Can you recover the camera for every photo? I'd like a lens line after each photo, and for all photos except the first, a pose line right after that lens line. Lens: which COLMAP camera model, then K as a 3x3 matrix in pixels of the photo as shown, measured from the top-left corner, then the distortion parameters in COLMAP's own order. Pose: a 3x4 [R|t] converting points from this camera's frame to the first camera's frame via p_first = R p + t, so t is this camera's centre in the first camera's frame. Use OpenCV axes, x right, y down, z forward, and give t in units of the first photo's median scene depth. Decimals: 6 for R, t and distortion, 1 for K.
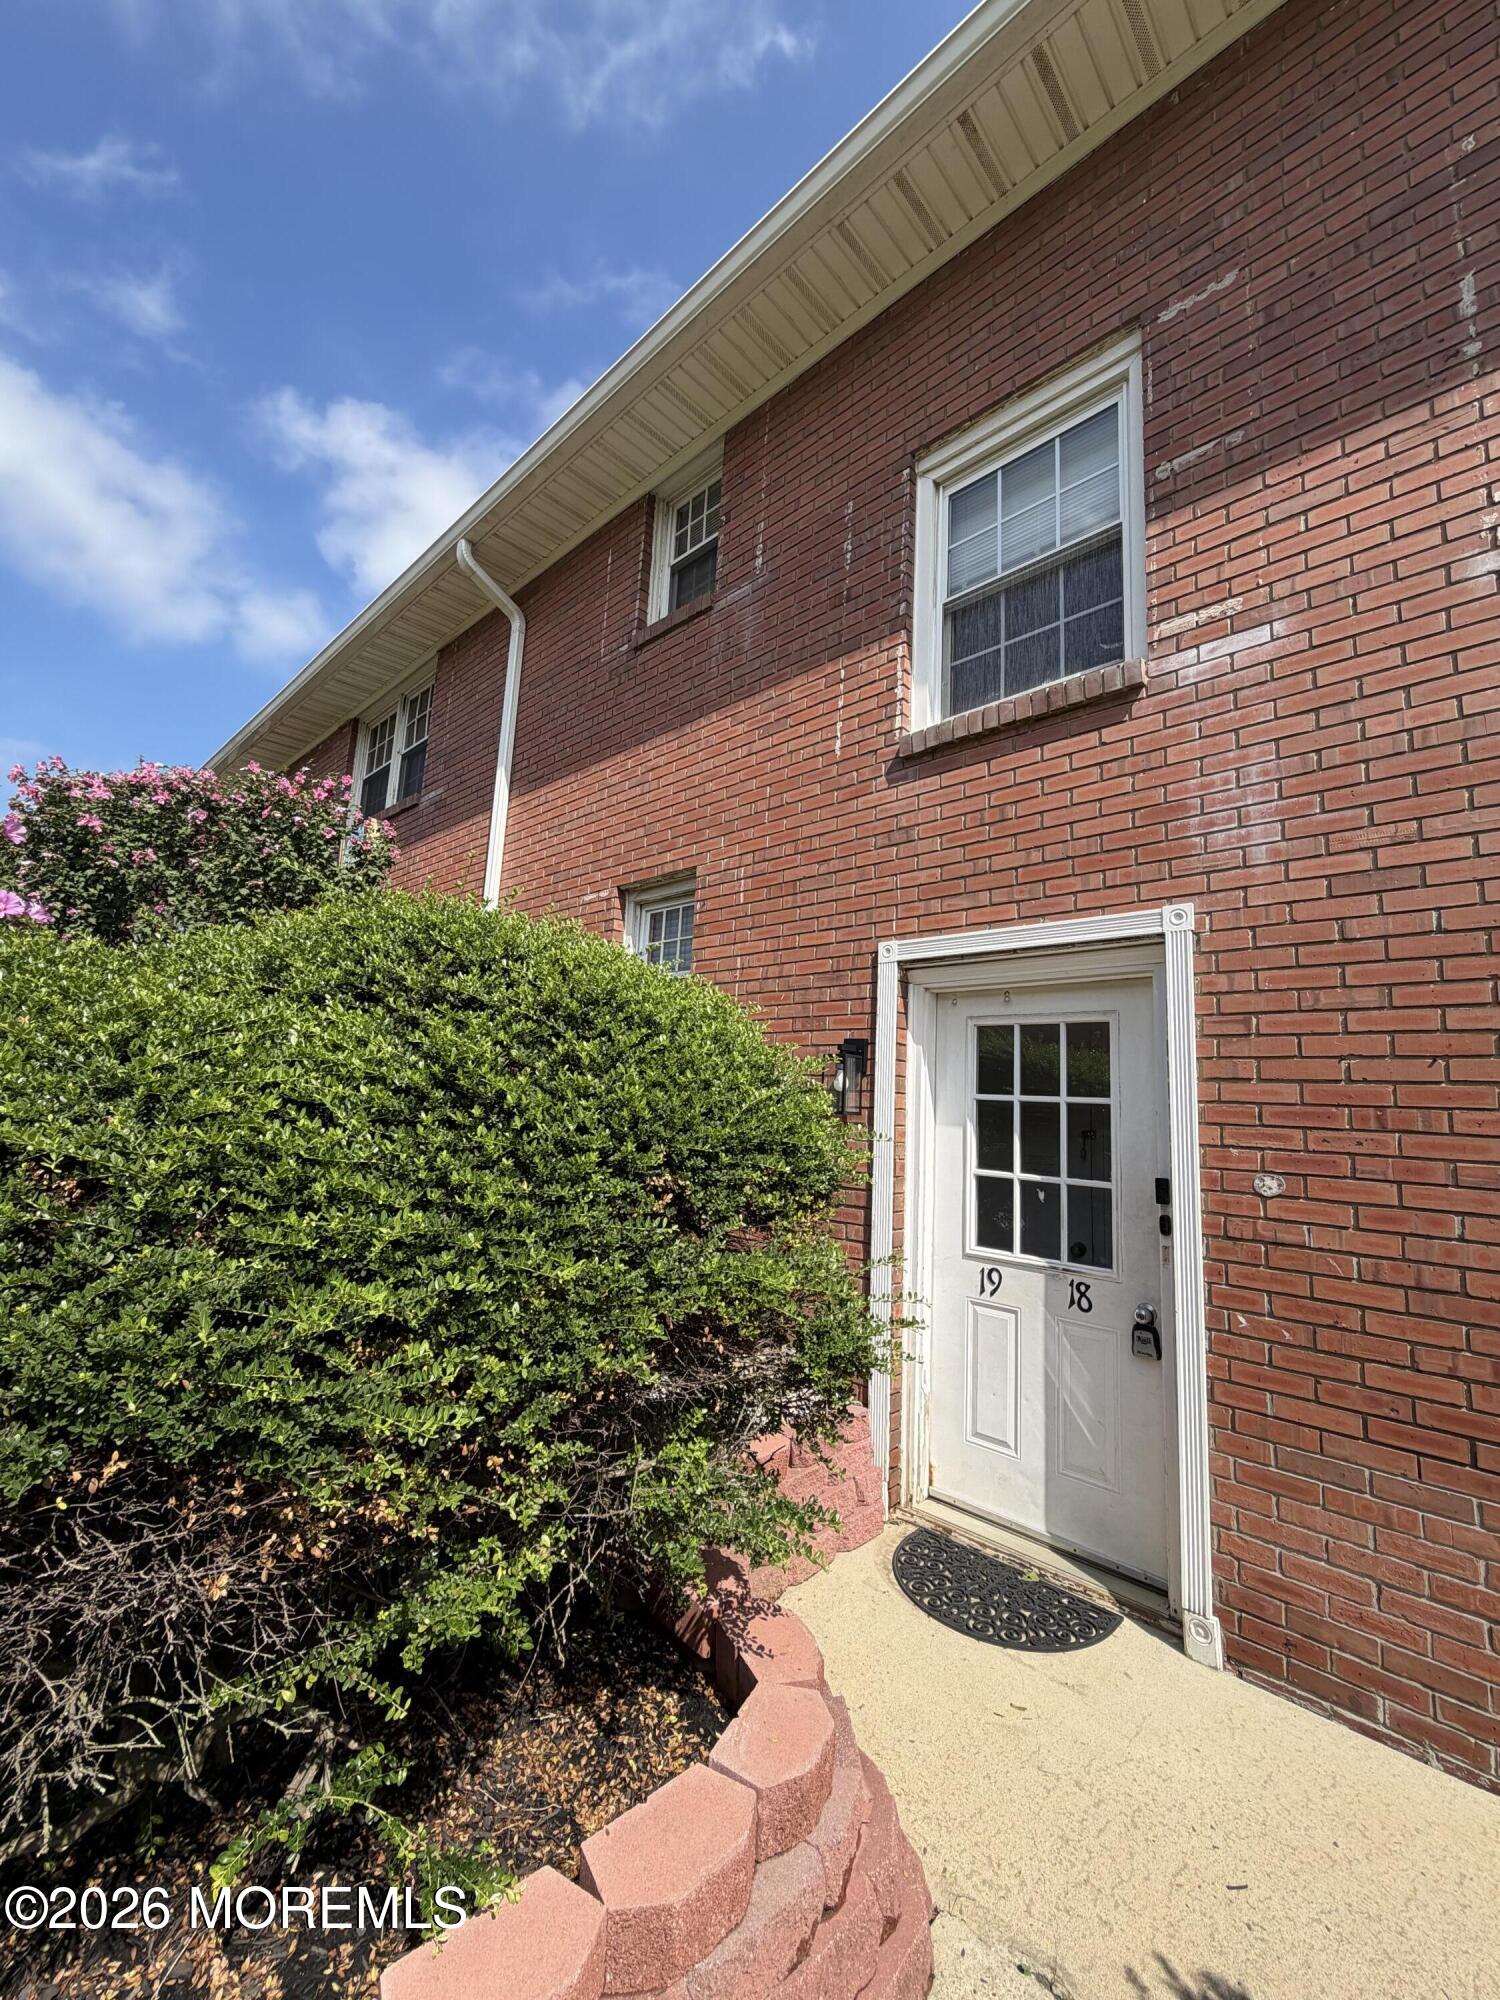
lens RADIAL K [[811.6, 0, 750.0], [0, 811.6, 1000.0], [0, 0, 1]] dist [0.004069, 0.000220]
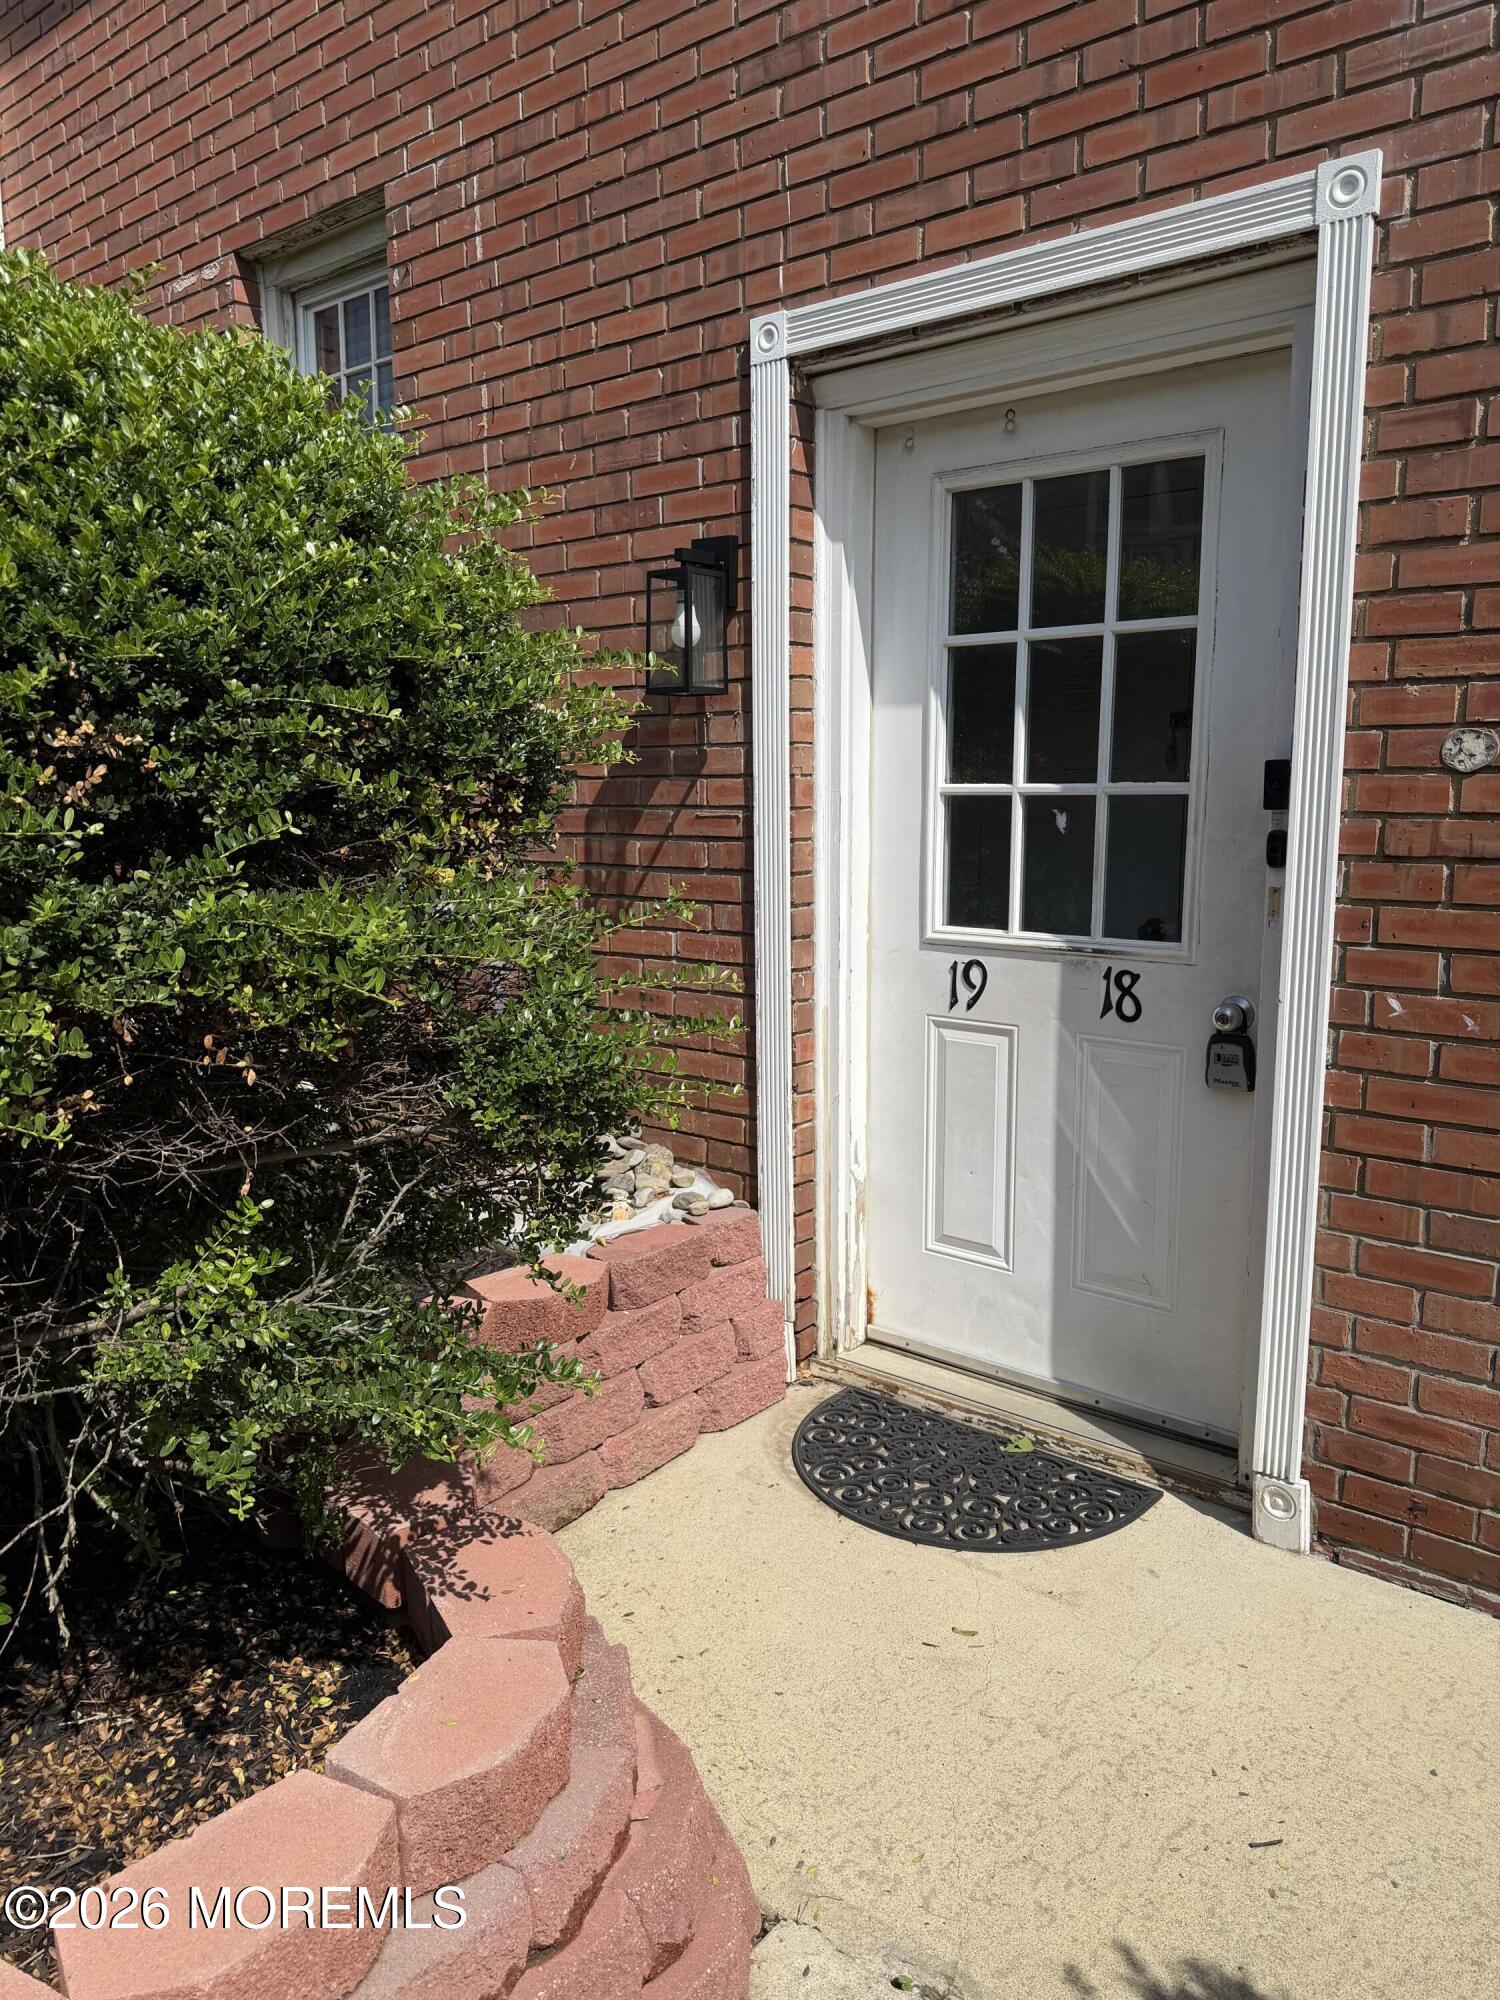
lens RADIAL K [[1431.7, 0, 745.8], [0, 1431.7, 1024.0], [0, 0, 1]] dist [0.033707, -0.035922]
pose [[0.997141, -0.064455, 0.039442, 0.134282], [0.049646, 0.952300, 0.301099, 0.094227], [-0.056967, -0.298280, 0.952777, 0.108707]]
